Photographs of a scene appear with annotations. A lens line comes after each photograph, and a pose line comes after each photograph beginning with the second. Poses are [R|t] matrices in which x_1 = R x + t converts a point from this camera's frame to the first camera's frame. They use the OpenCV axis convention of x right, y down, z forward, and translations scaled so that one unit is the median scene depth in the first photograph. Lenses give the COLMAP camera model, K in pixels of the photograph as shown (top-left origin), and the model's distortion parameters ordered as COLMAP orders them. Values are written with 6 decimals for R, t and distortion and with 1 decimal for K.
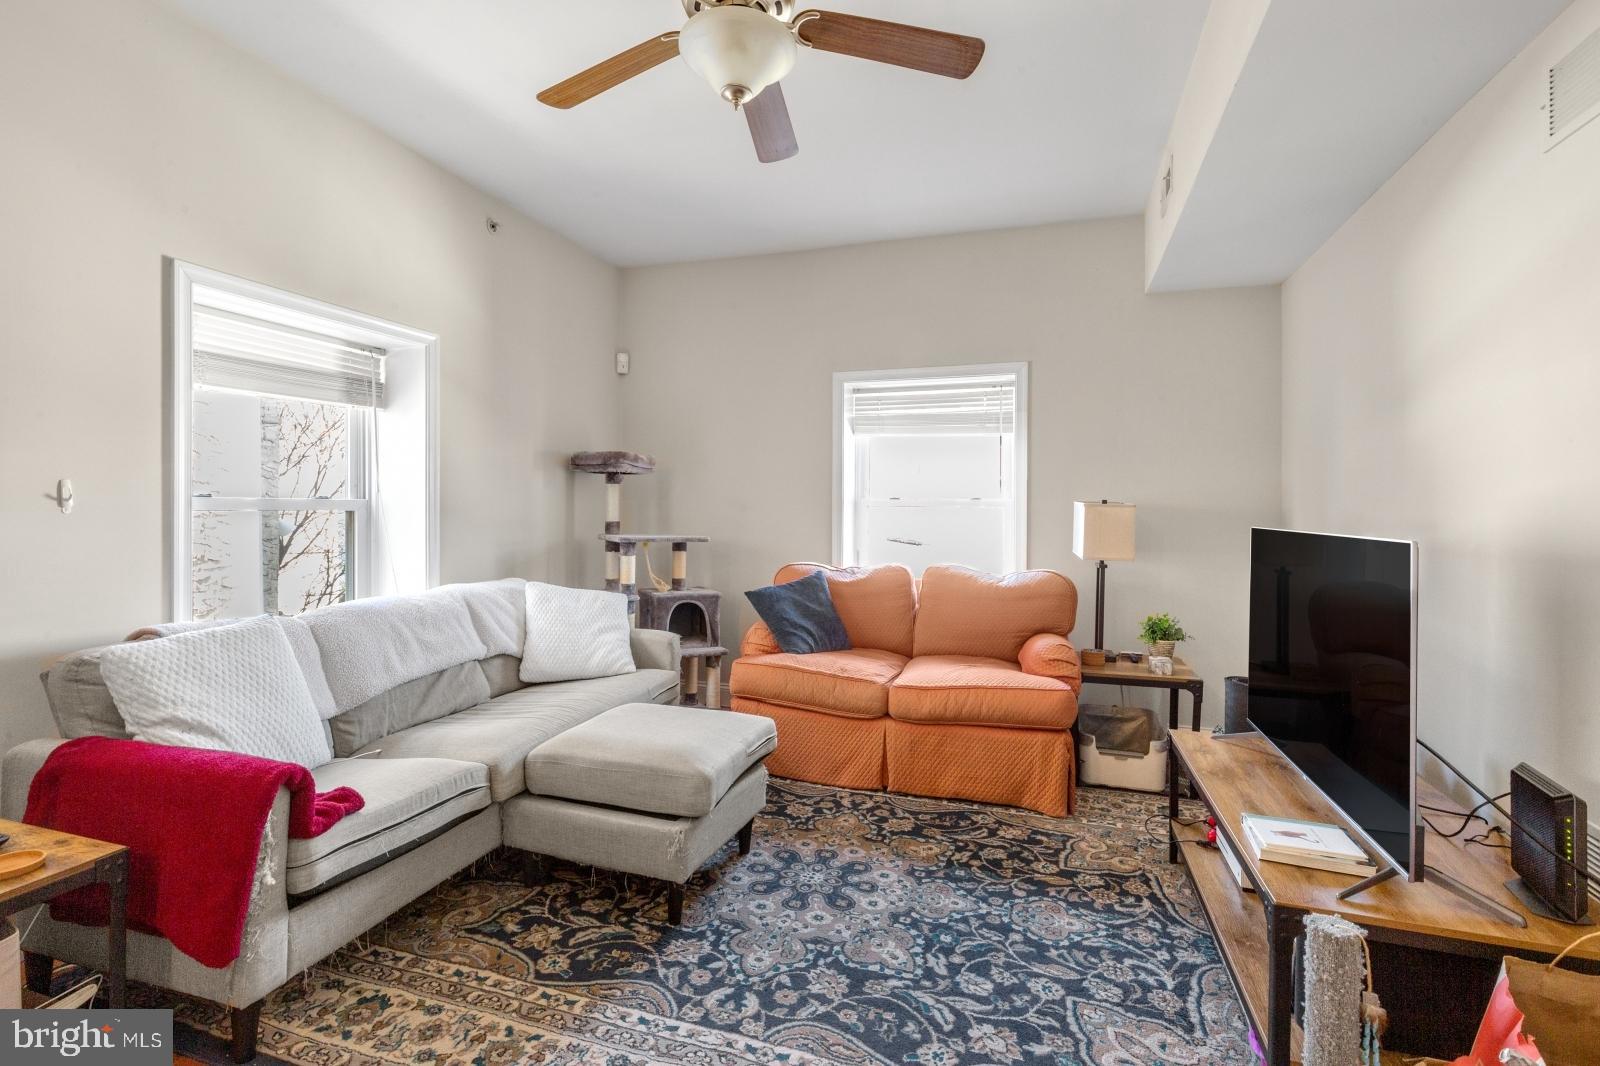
lens RADIAL K [[764.3, 0, 815.5], [0, 764.3, 522.8], [0, 0, 1]] dist [0.004073, -0.003086]
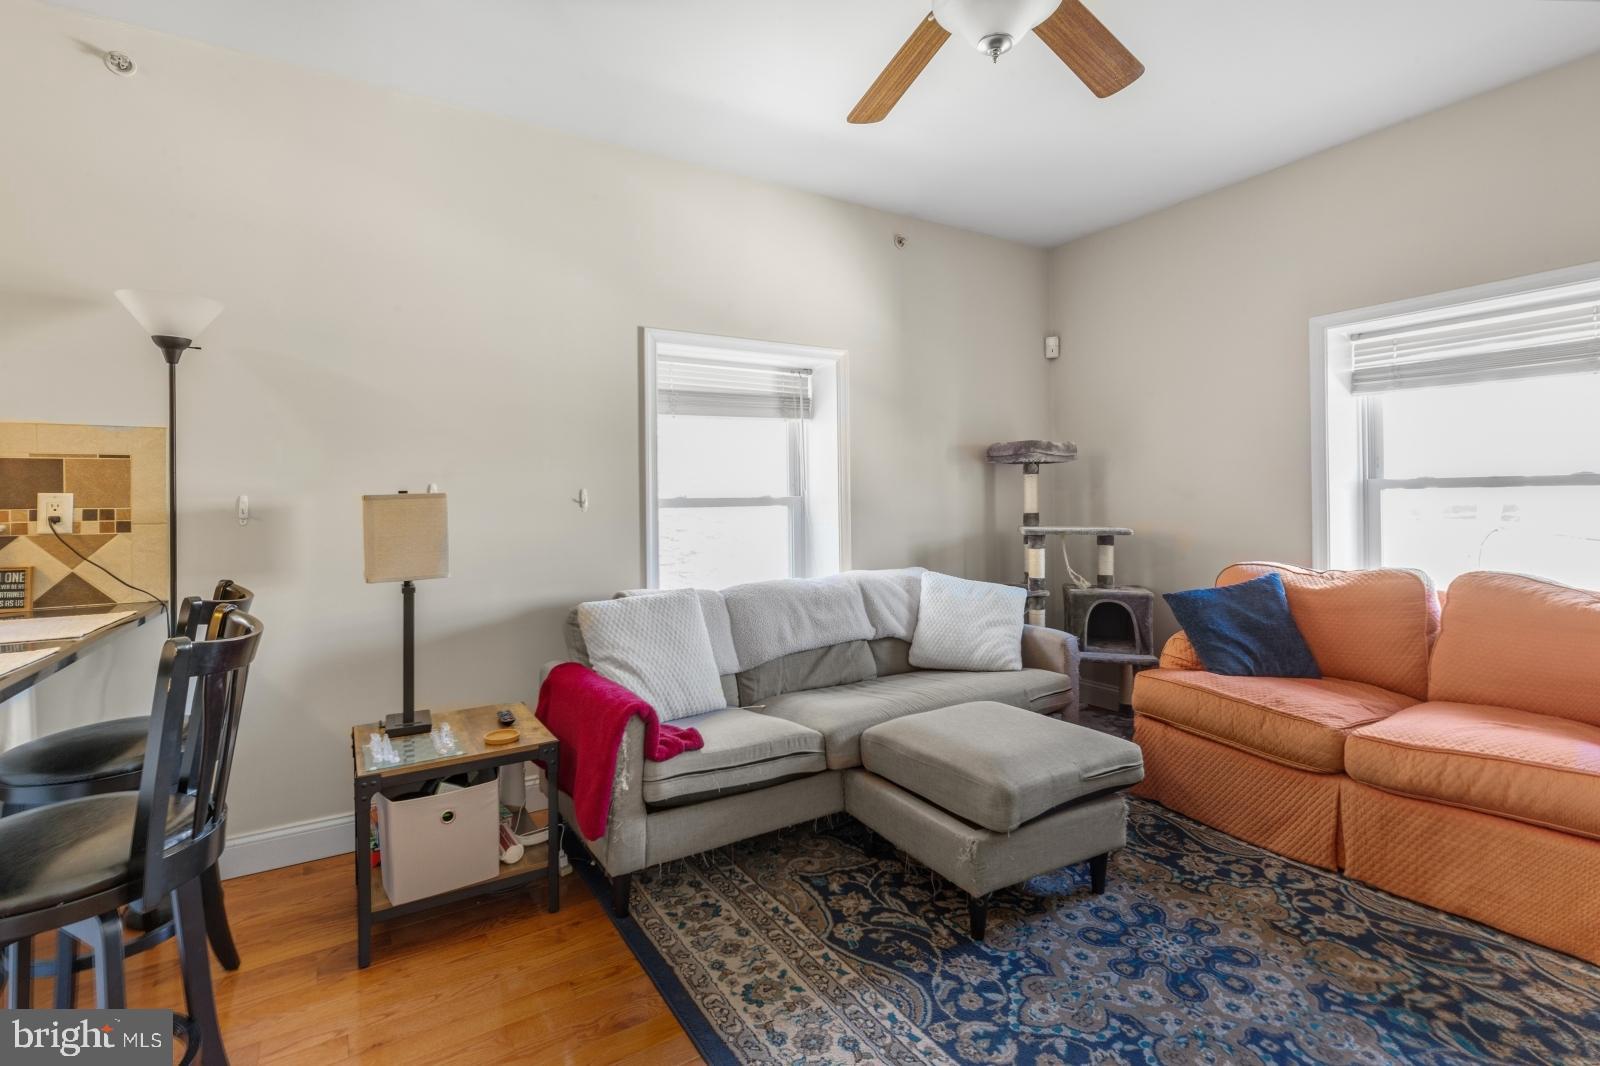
lens RADIAL K [[764.3, 0, 788.3], [0, 764.3, 510.4], [0, 0, 1]] dist [0.004073, -0.003086]
pose [[0.749710, -0.011155, -0.661672, 0.238446], [0.007796, 0.999937, -0.008024, 0.000489], [0.661720, 0.000857, 0.749750, 0.118280]]
